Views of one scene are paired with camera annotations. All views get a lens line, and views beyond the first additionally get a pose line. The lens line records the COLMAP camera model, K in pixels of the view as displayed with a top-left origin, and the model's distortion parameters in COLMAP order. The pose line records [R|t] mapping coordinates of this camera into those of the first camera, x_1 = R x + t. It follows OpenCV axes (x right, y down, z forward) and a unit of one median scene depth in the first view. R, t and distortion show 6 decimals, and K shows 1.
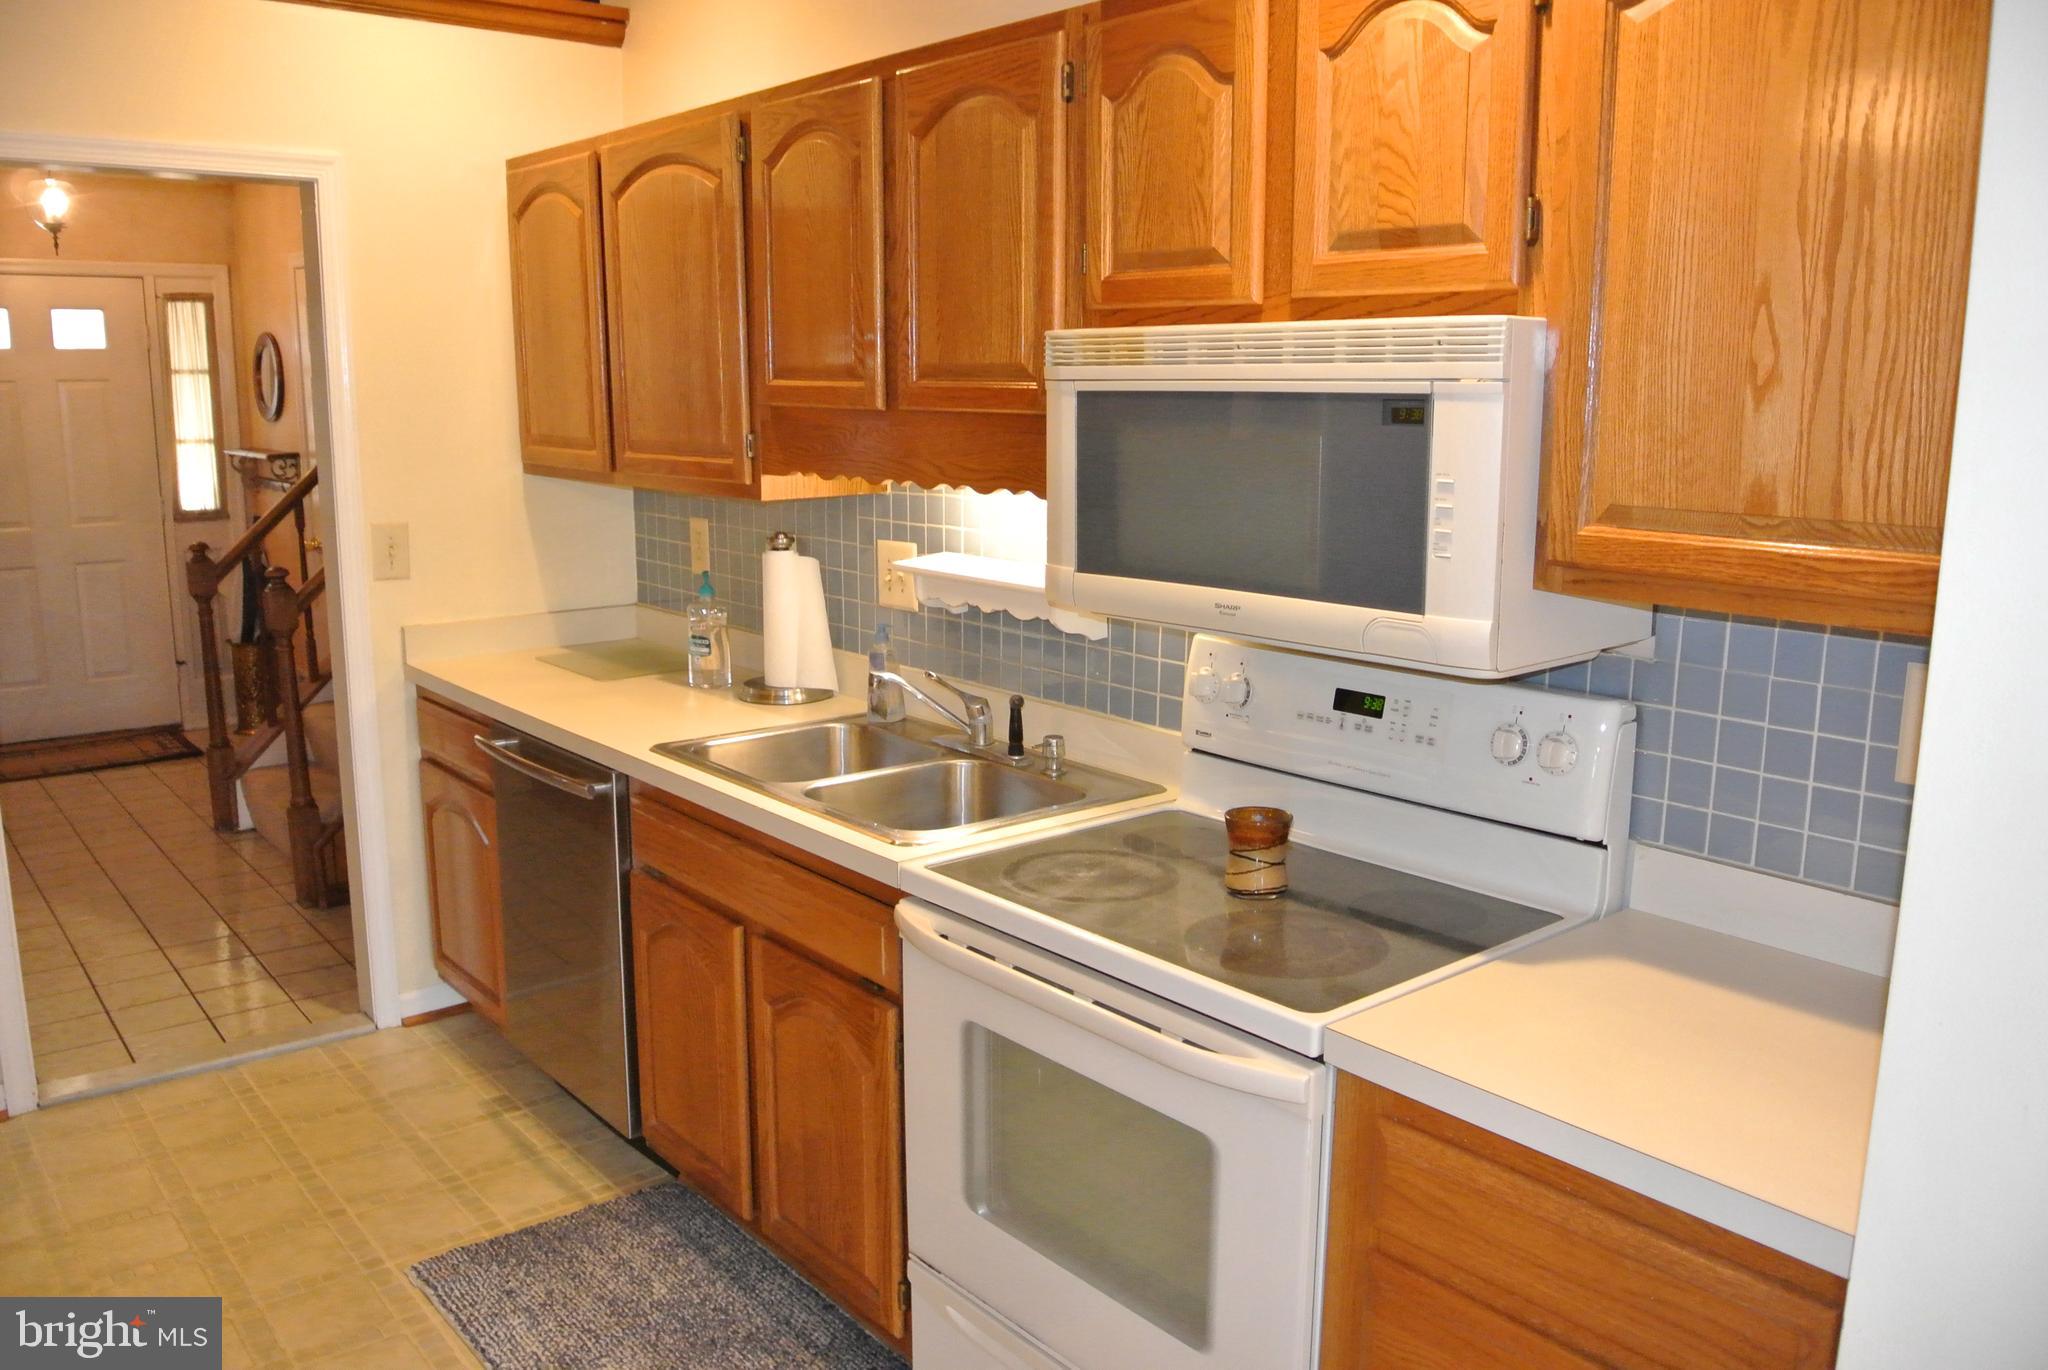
lens RADIAL K [[1571.1, 0, 1021.0], [0, 1571.1, 681.6], [0, 0, 1]] dist [-0.096172, 0.051715]
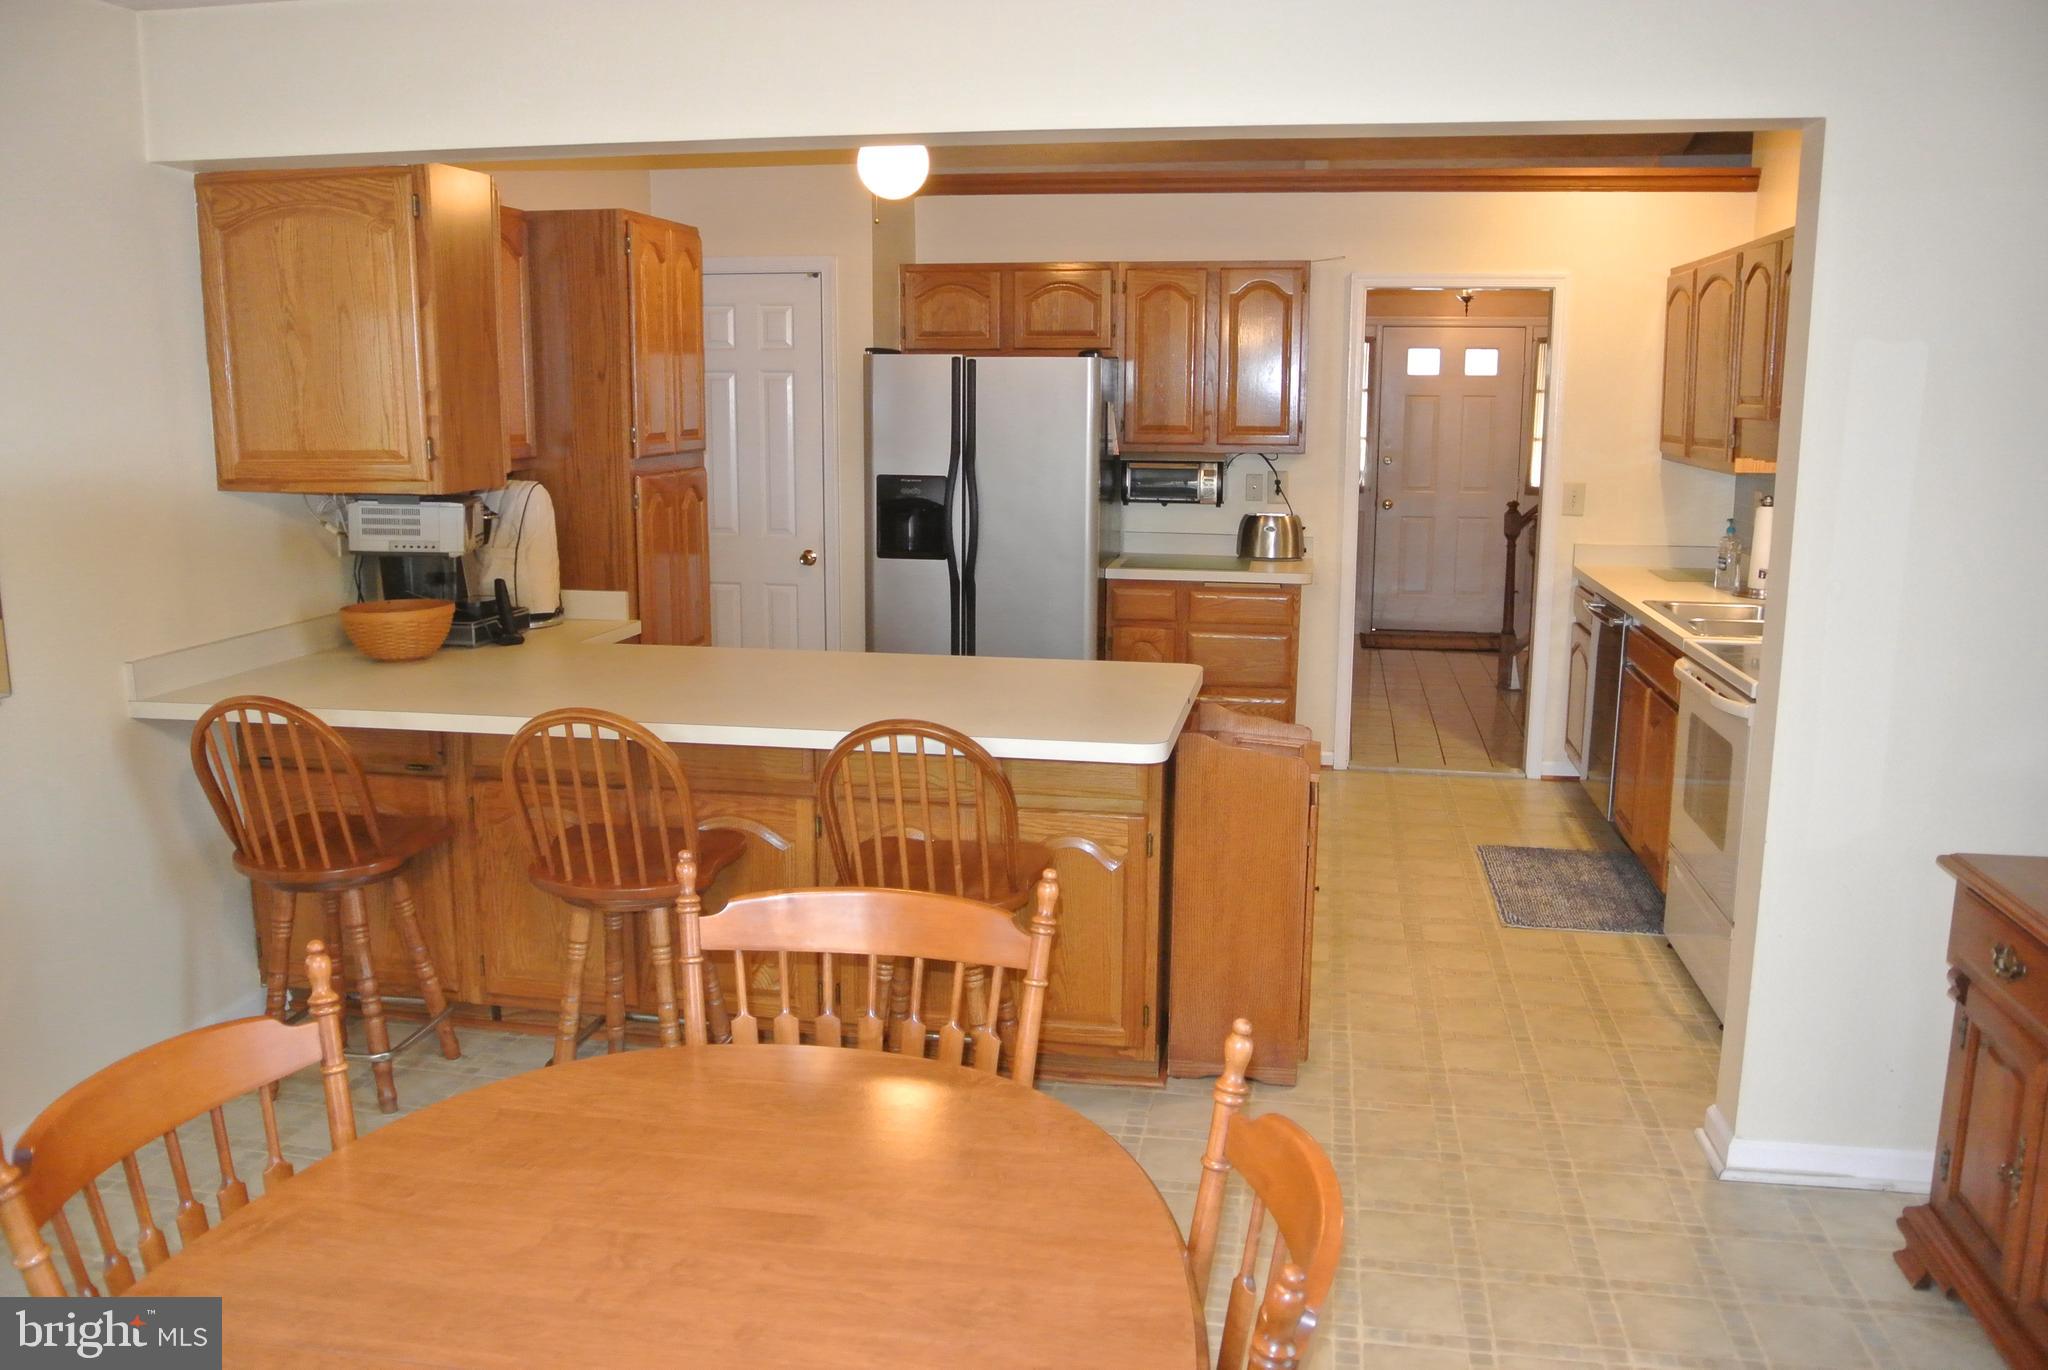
lens RADIAL K [[1571.1, 0, 1021.0], [0, 1571.1, 681.6], [0, 0, 1]] dist [-0.096172, 0.051715]
pose [[0.635018, 0.136088, -0.760416, 0.537963], [-0.145010, 0.987861, 0.055695, 0.108468], [0.758765, 0.074901, 0.647044, -0.563526]]
